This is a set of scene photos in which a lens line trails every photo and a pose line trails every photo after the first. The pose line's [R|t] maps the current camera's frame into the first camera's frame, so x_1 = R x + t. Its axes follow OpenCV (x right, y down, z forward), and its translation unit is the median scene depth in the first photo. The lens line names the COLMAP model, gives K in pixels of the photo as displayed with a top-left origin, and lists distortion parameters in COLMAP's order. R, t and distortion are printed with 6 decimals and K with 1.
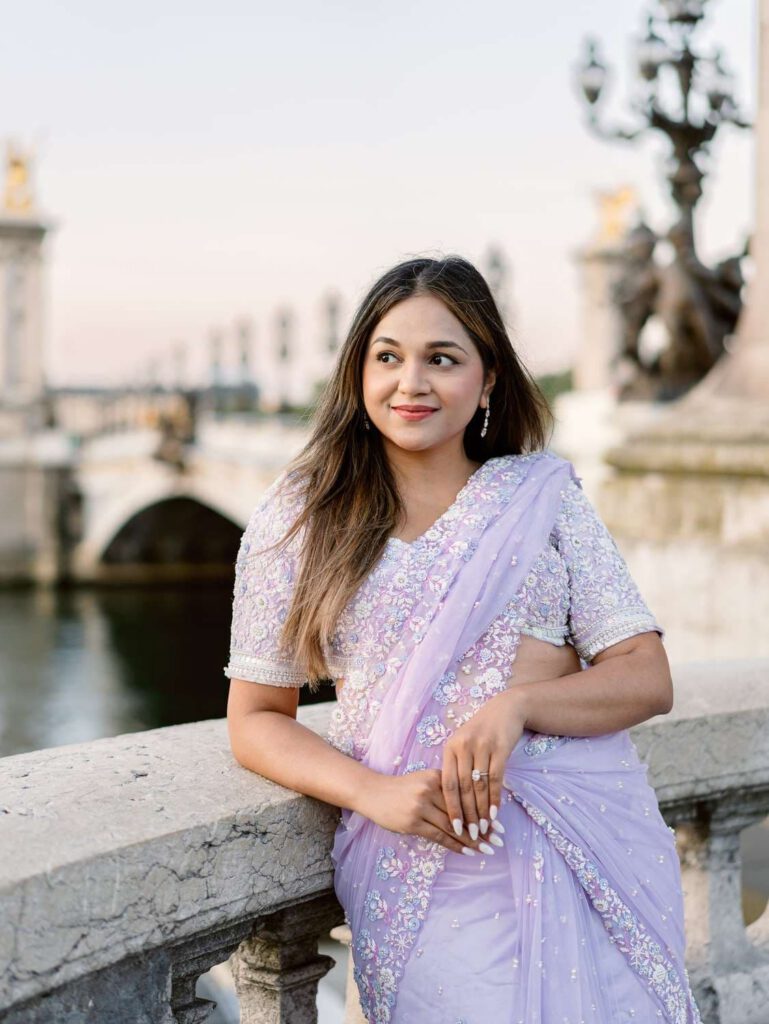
lens RADIAL K [[1795.8, 0, 384.5], [0, 1795.8, 512.0], [0, 0, 1]] dist [-0.019398, 0.004500]
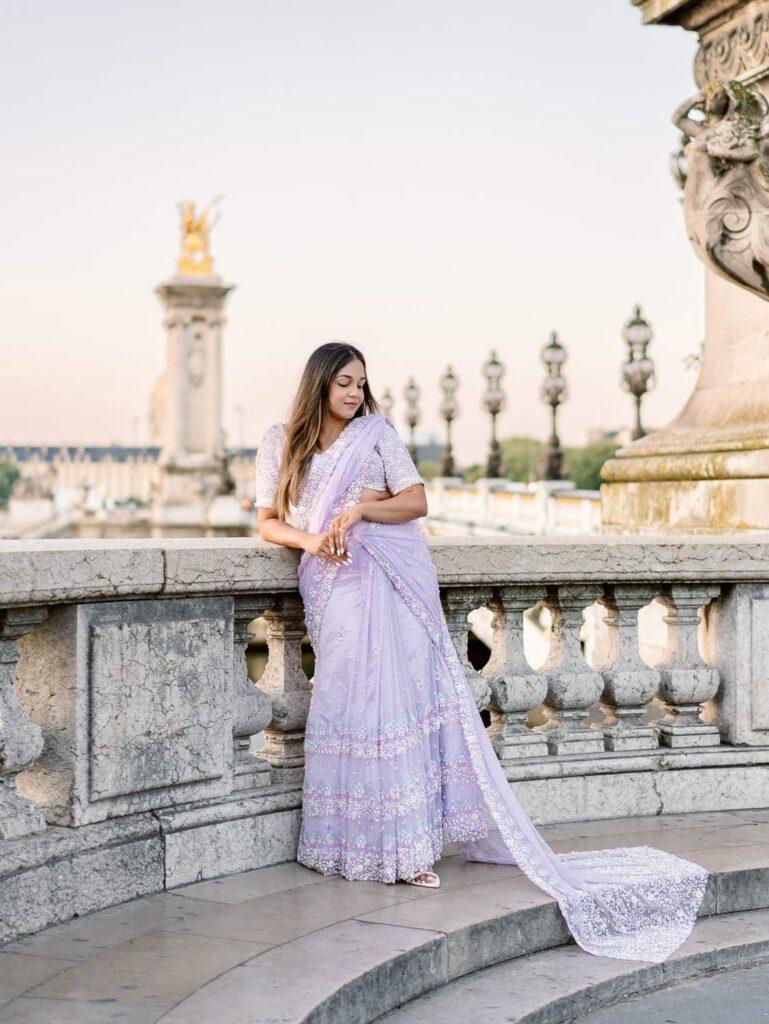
lens RADIAL K [[1795.8, 0, 384.5], [0, 1795.8, 512.0], [0, 0, 1]] dist [-0.019398, 0.004500]
pose [[0.995392, -0.001350, -0.095876, 0.353274], [-0.001873, 0.999436, -0.033516, 0.196431], [0.095867, 0.033541, 0.994829, -1.617144]]
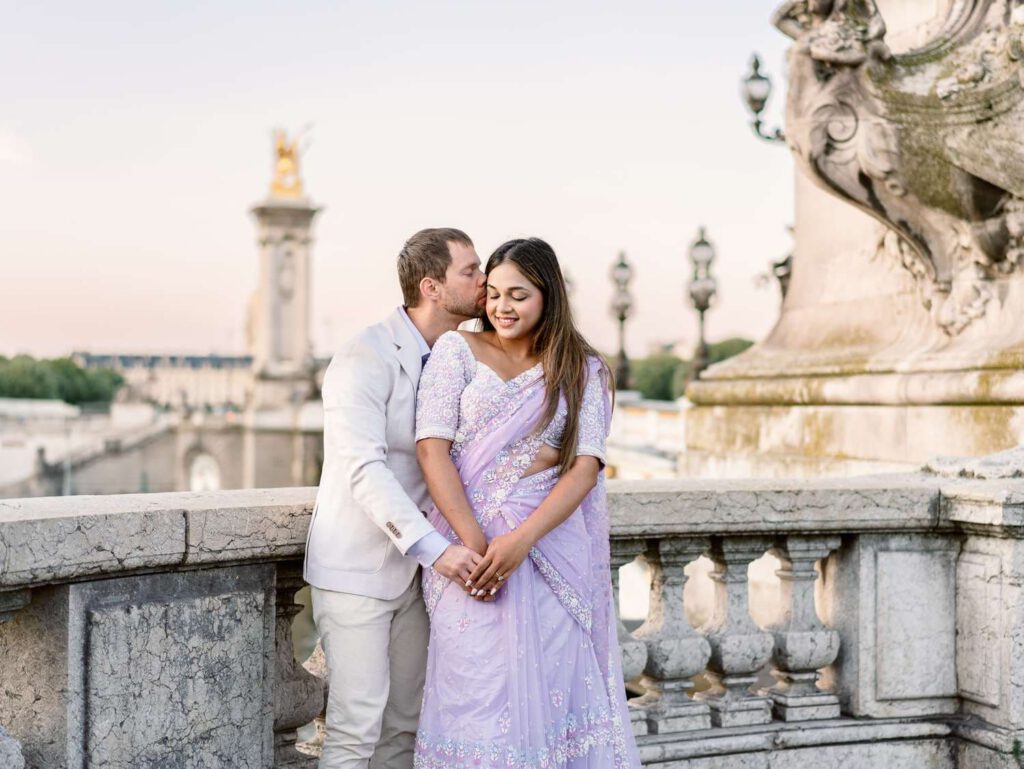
lens RADIAL K [[1670.6, 0, 508.3], [0, 1670.6, 427.1], [0, 0, 1]] dist [-0.022351, 0.003028]
pose [[0.997700, 0.003634, -0.067693, 0.297180], [-0.005563, 0.999583, -0.028334, 0.124671], [0.067562, 0.028646, 0.997304, -1.019614]]
